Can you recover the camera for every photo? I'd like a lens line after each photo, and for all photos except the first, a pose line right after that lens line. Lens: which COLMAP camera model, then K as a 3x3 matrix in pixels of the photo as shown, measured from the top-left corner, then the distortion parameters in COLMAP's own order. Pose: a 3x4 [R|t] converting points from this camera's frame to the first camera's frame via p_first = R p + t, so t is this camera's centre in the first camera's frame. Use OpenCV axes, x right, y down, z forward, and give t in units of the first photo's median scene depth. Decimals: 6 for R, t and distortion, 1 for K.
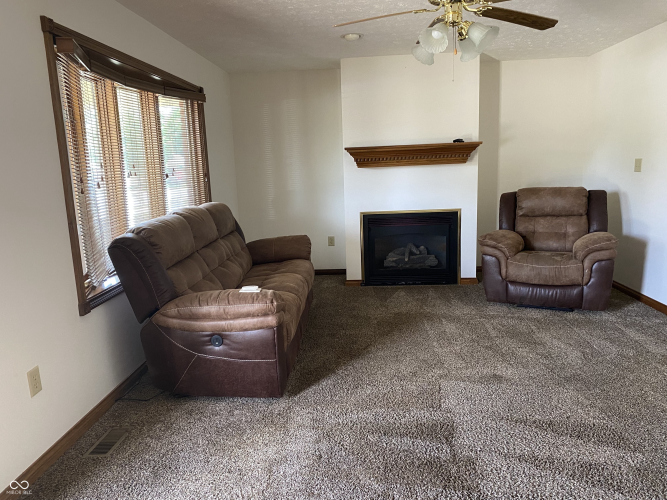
lens RADIAL K [[510.2, 0, 333.5], [0, 510.2, 250.0], [0, 0, 1]] dist [0.091888, -0.125109]
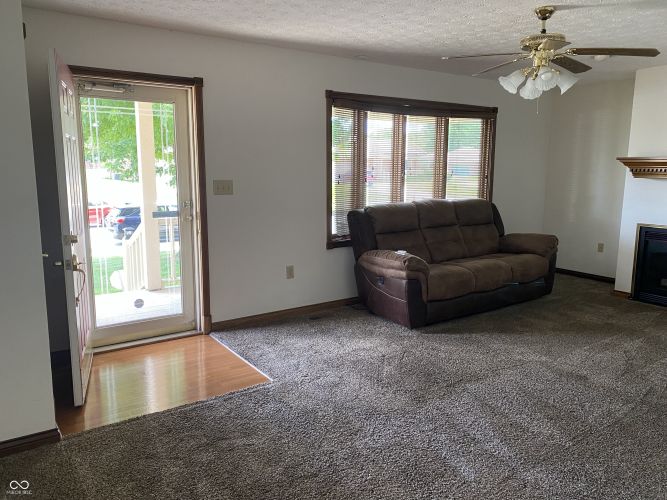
lens RADIAL K [[510.2, 0, 333.5], [0, 510.2, 250.0], [0, 0, 1]] dist [0.091888, -0.125109]
pose [[0.616846, 0.170794, -0.768330, 0.731394], [-0.162690, 0.982759, 0.087845, -0.026826], [0.770086, 0.070813, 0.633997, -0.107443]]
